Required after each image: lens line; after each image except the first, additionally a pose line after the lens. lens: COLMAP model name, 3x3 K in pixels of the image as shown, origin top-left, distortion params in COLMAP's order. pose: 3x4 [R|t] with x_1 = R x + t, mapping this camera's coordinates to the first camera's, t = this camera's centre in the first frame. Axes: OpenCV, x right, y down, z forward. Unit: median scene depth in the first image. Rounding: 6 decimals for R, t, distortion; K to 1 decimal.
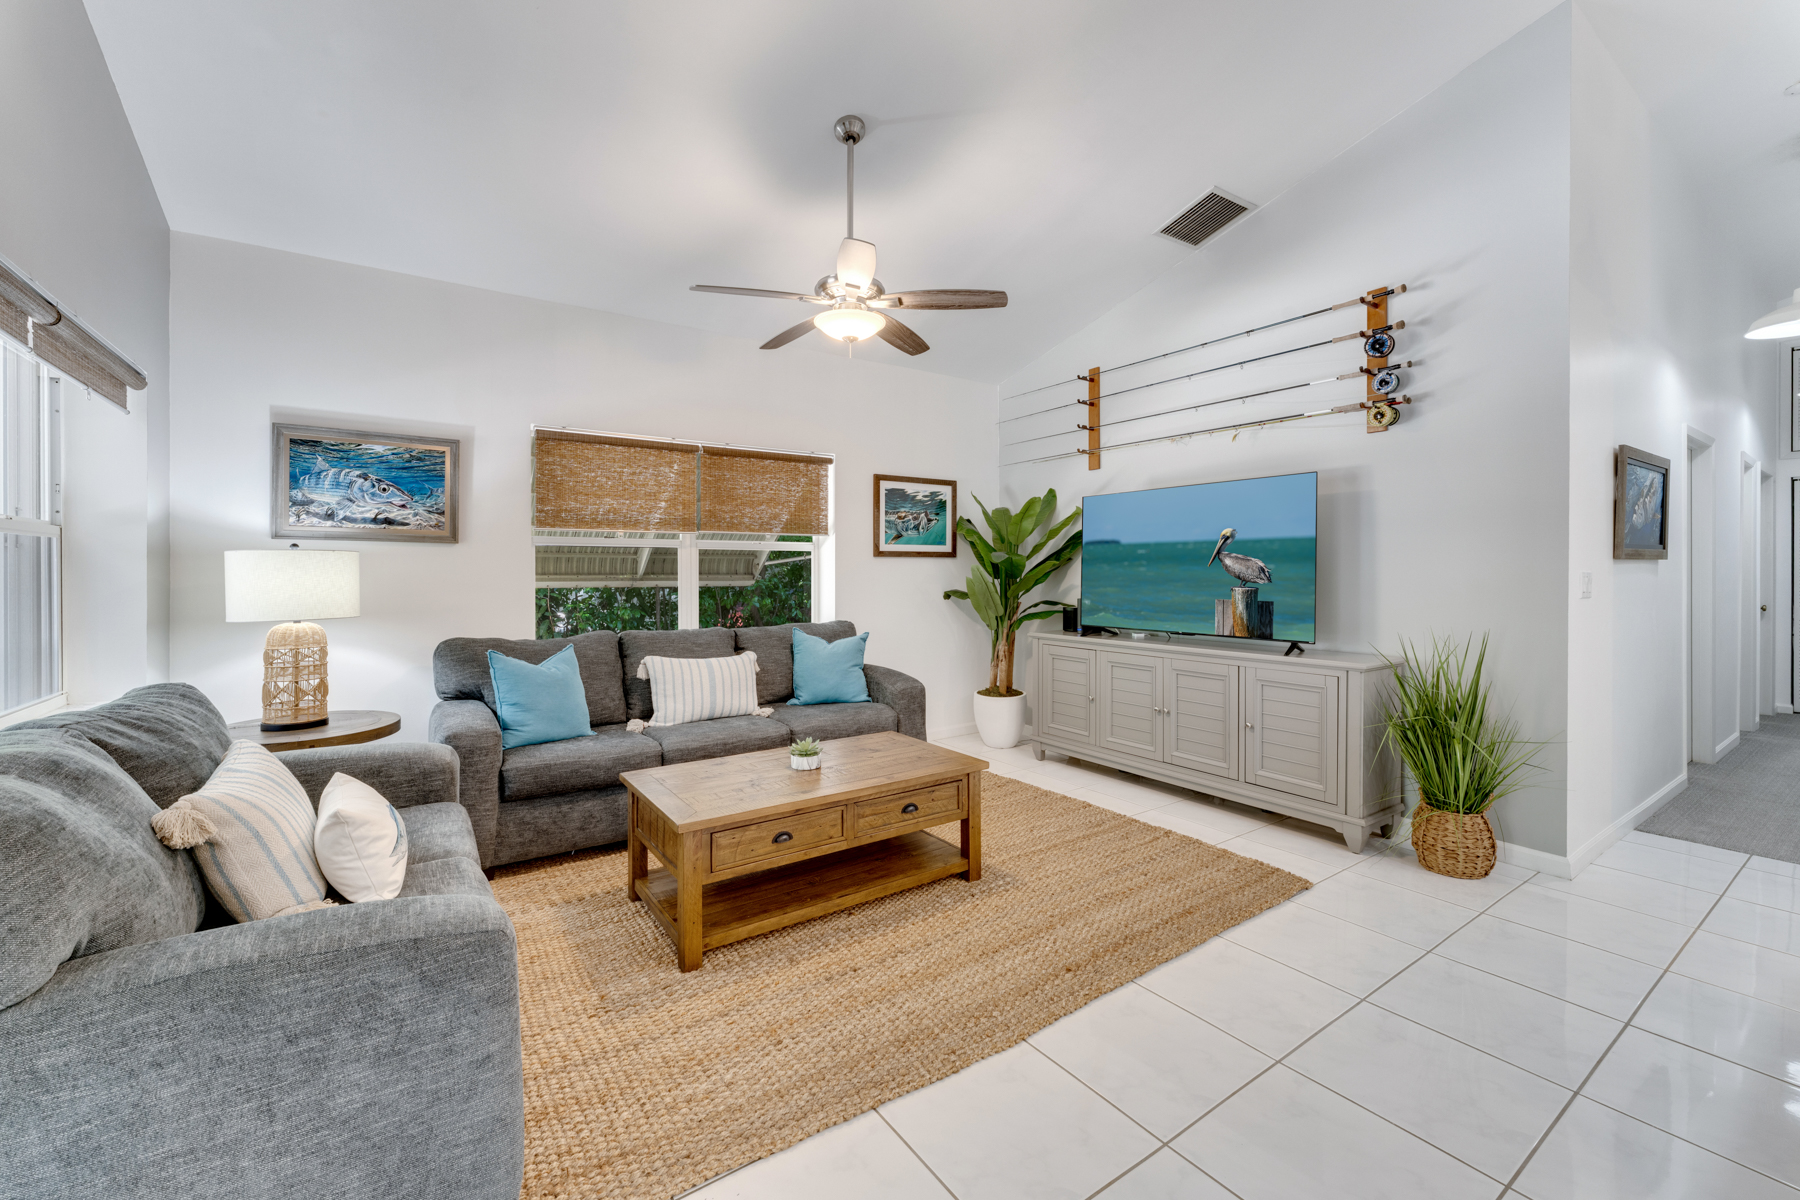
lens RADIAL K [[731.1, 0, 892.3], [0, 731.1, 581.6], [0, 0, 1]] dist [-0.001458, -0.000023]
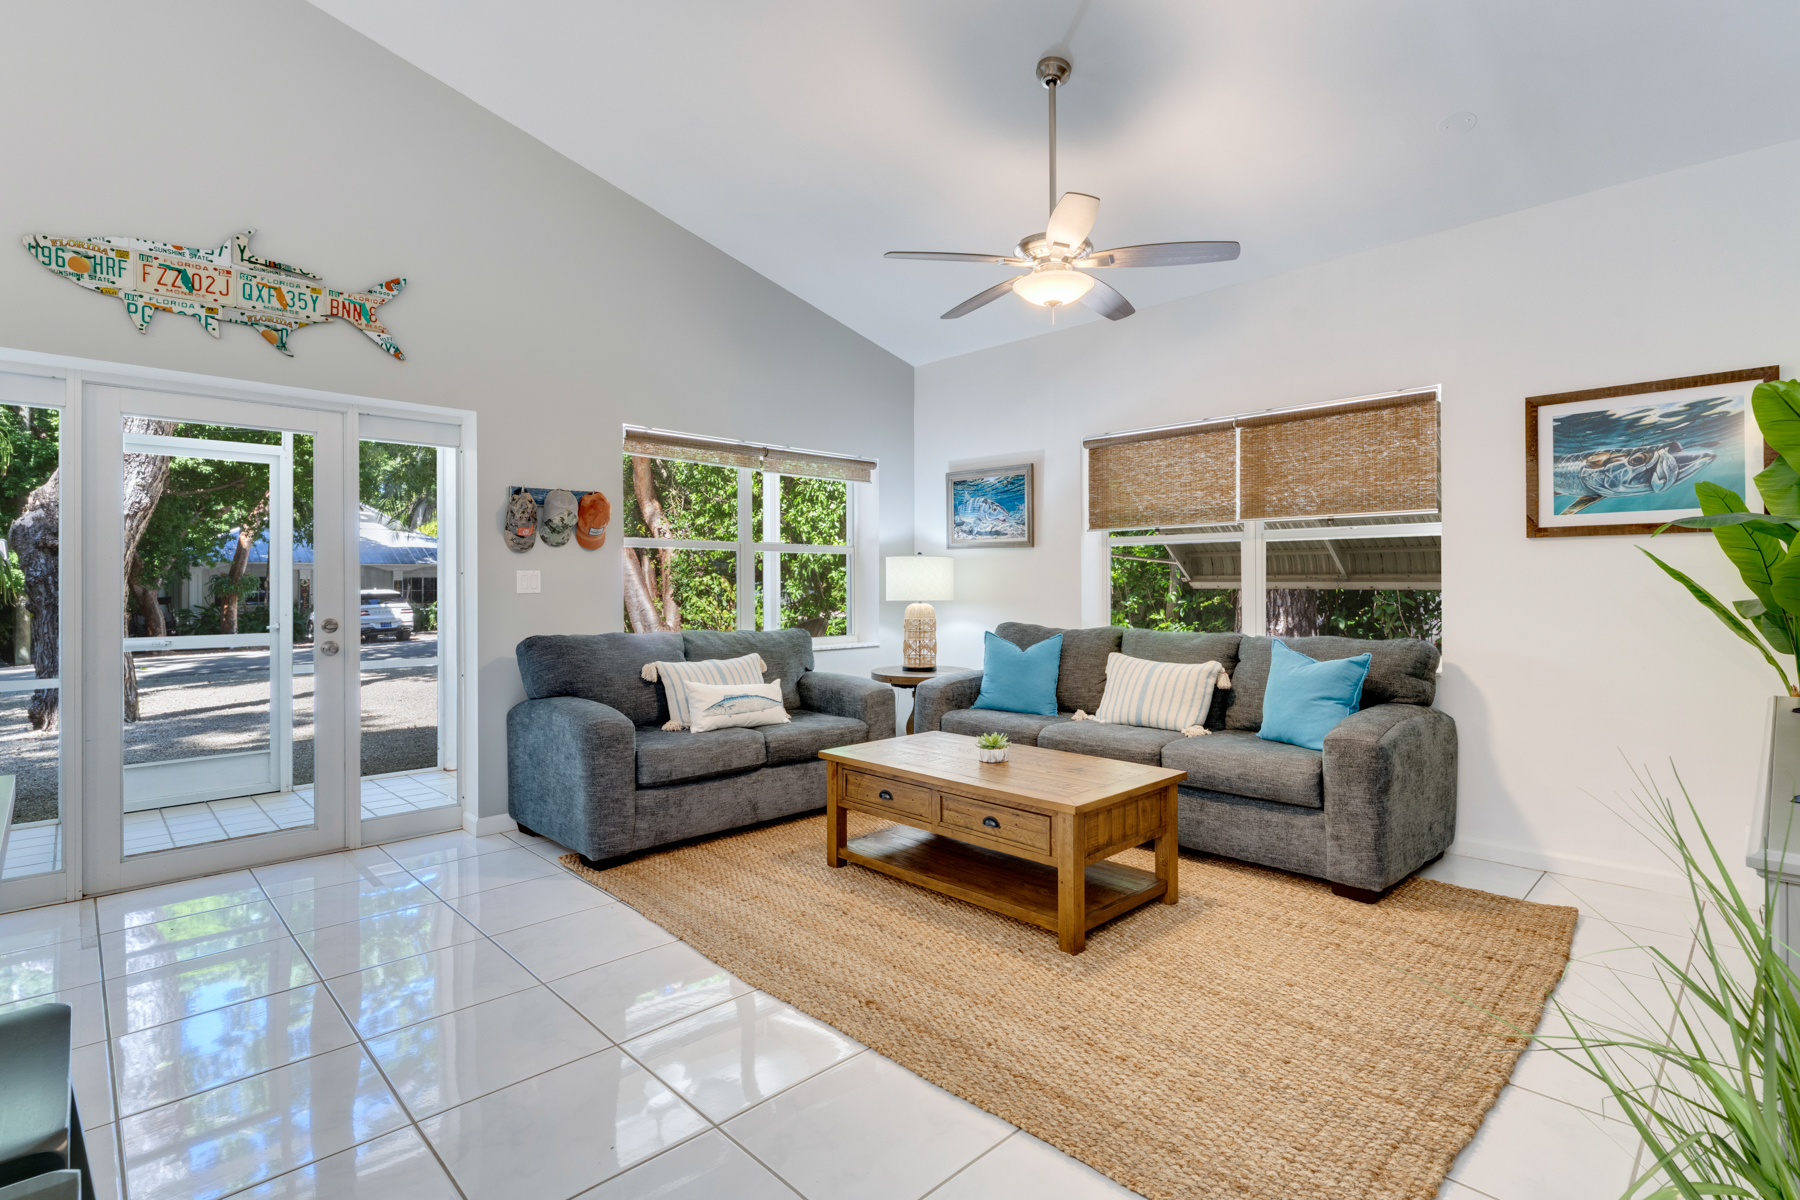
lens RADIAL K [[857.8, 0, 894.8], [0, 857.8, 584.3], [0, 0, 1]] dist [-0.003289, -0.001088]
pose [[0.168521, 0.002301, -0.985695, 0.835321], [-0.011975, 0.999928, 0.000287, 0.013616], [0.985625, 0.011755, 0.168537, 0.557122]]
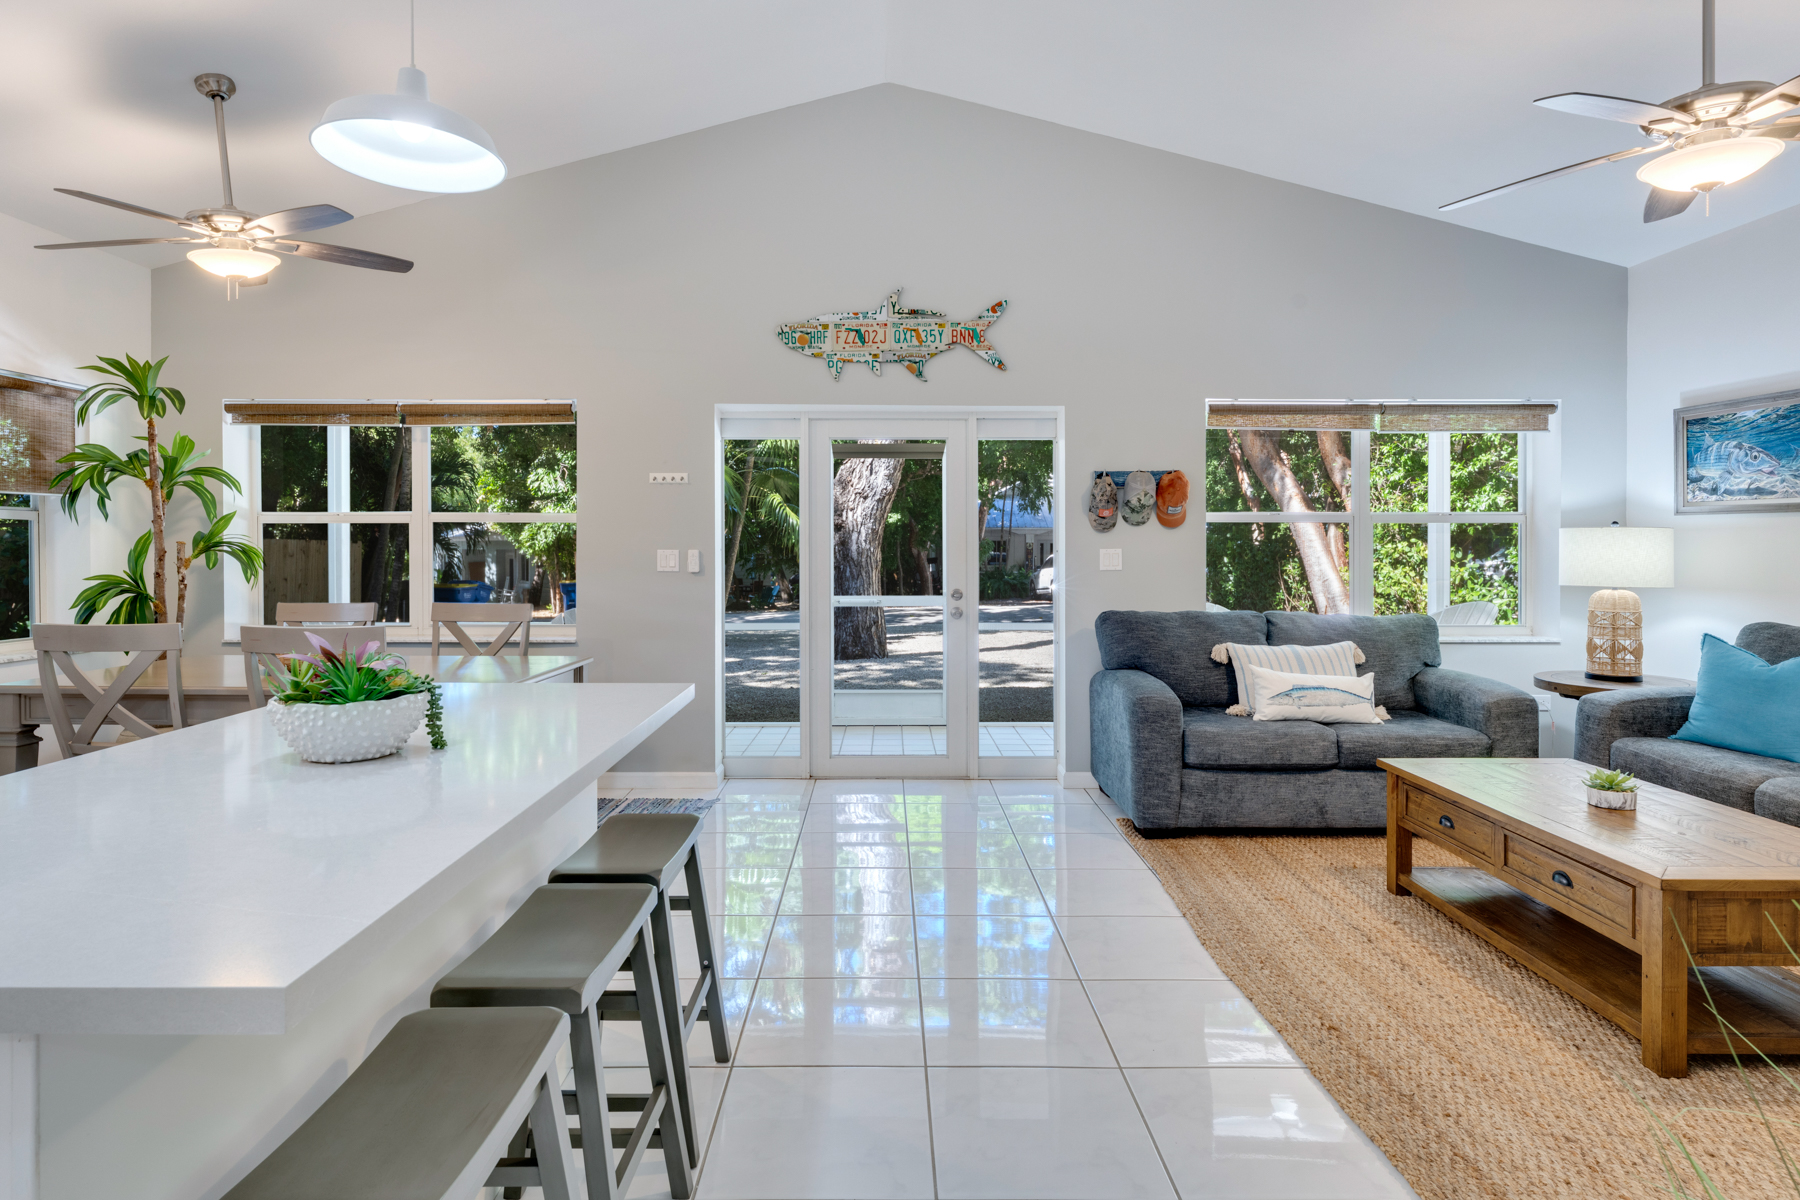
lens RADIAL K [[941.4, 0, 884.0], [0, 941.4, 559.6], [0, 0, 1]] dist [-0.000030, -0.000002]
pose [[-0.562745, 0.013964, -0.826513, 0.918744], [-0.010177, 0.999664, 0.023819, -0.013261], [0.826568, 0.021815, -0.562414, 0.765889]]
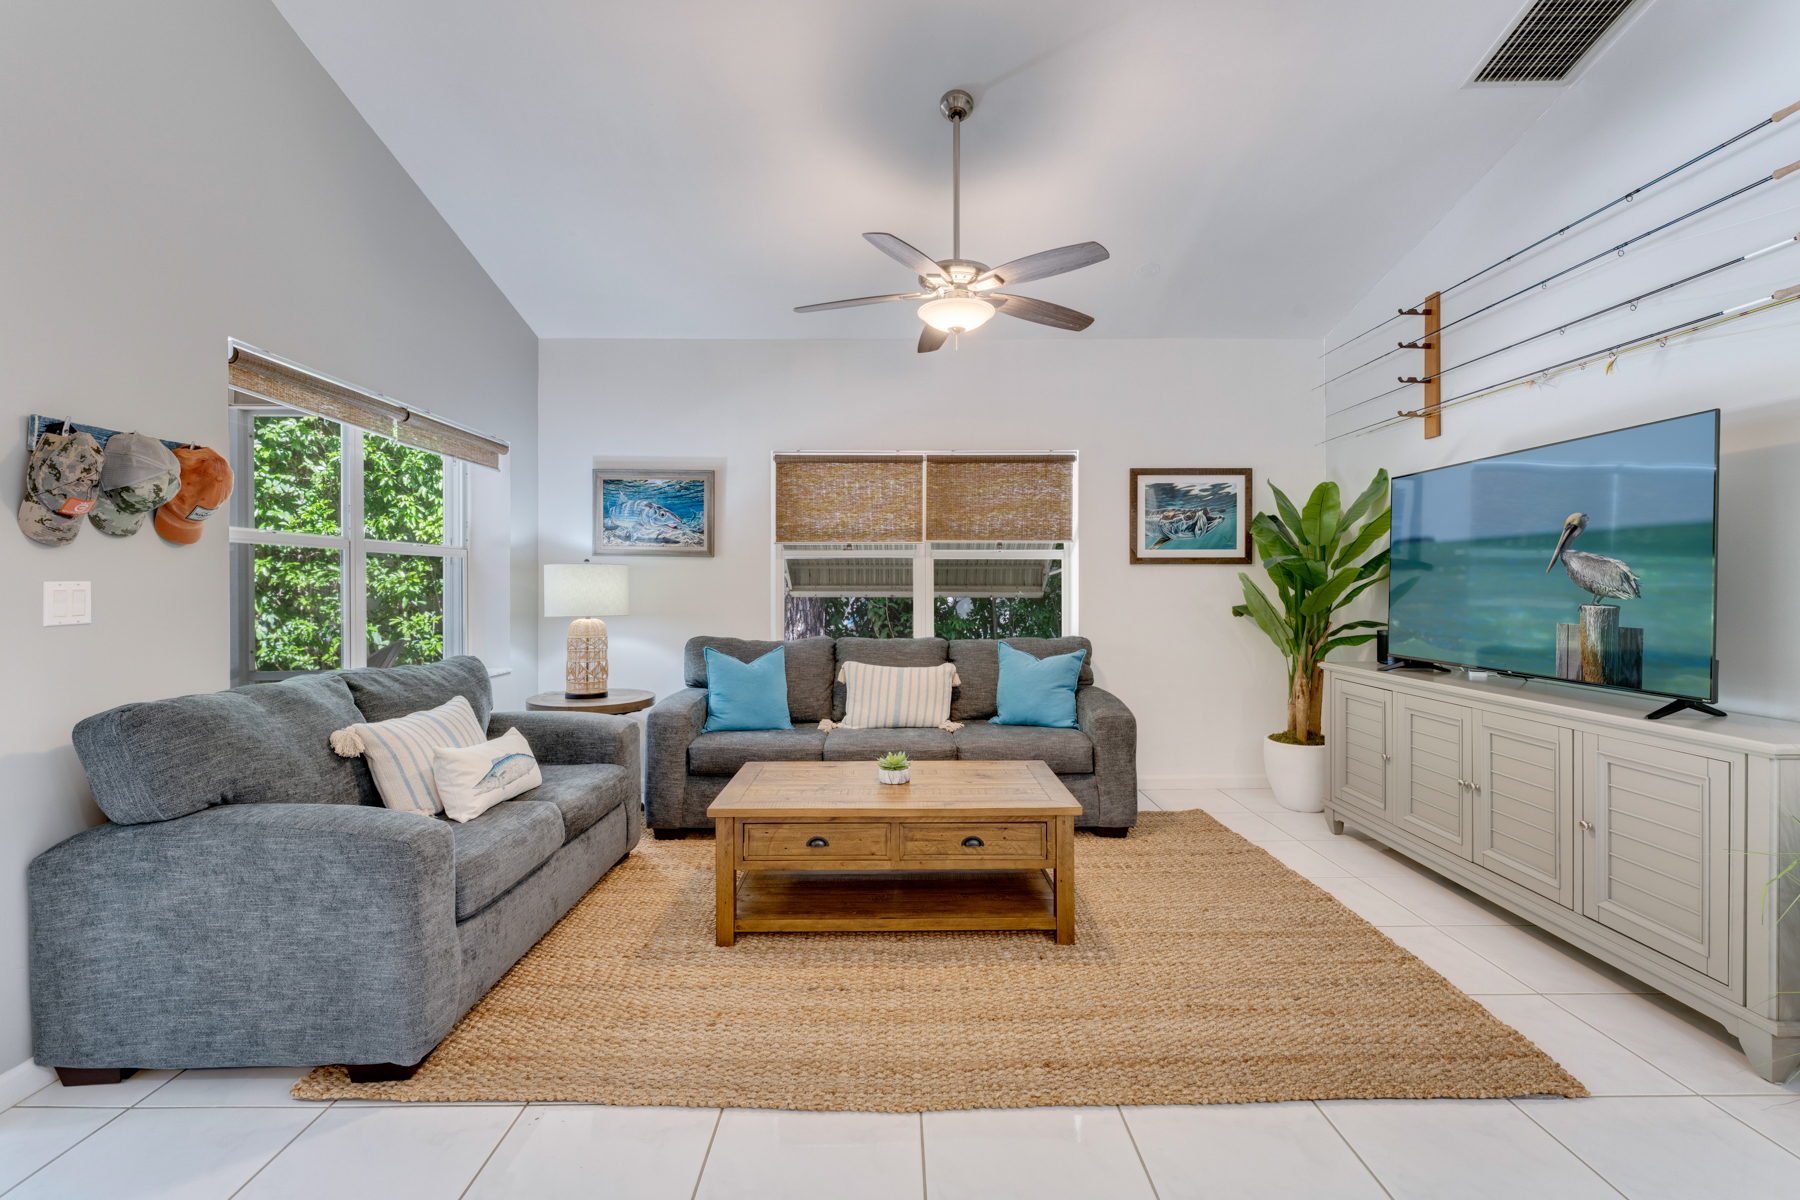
lens RADIAL K [[782.6, 0, 896.0], [0, 782.6, 592.0], [0, 0, 1]] dist [0.000408, -0.001482]
pose [[0.829613, 0.007558, -0.558288, 0.383463], [-0.009668, 0.999953, -0.000829, 0.003012], [0.558256, 0.006086, 0.829647, 0.115638]]
